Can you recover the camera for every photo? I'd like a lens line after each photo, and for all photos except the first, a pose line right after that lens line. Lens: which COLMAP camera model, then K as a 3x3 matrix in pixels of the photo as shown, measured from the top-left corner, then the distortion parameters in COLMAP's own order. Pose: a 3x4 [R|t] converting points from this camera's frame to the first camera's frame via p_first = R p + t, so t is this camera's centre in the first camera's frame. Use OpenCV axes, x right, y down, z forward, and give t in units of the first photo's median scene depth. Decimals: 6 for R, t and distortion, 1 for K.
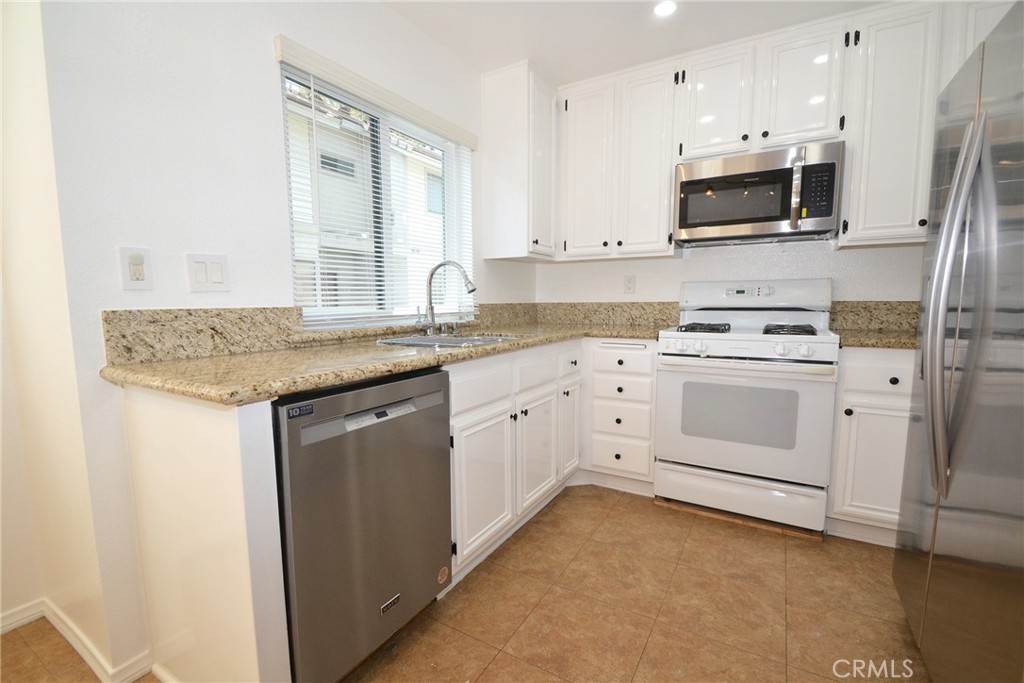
lens RADIAL K [[456.7, 0, 505.2], [0, 456.7, 341.5], [0, 0, 1]] dist [0.023690, -0.000800]
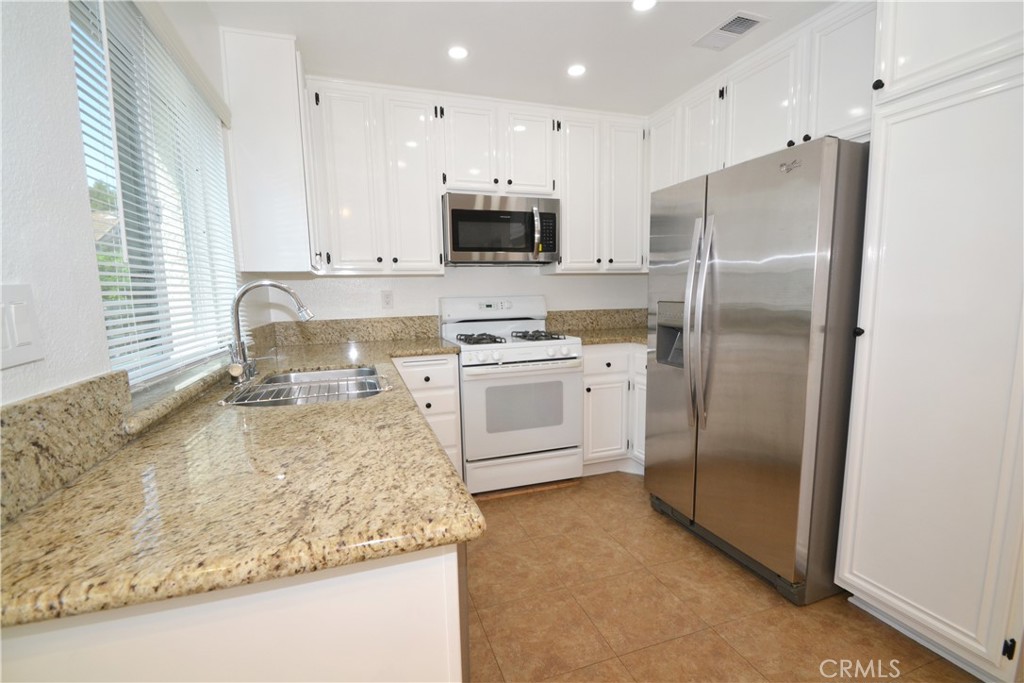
lens RADIAL K [[456.7, 0, 505.1], [0, 456.7, 348.5], [0, 0, 1]] dist [0.023690, -0.000800]
pose [[0.658512, -0.100493, 0.745831, -0.426243], [0.090444, 0.994429, 0.054133, -0.068075], [-0.747116, 0.031809, 0.663932, 0.209027]]
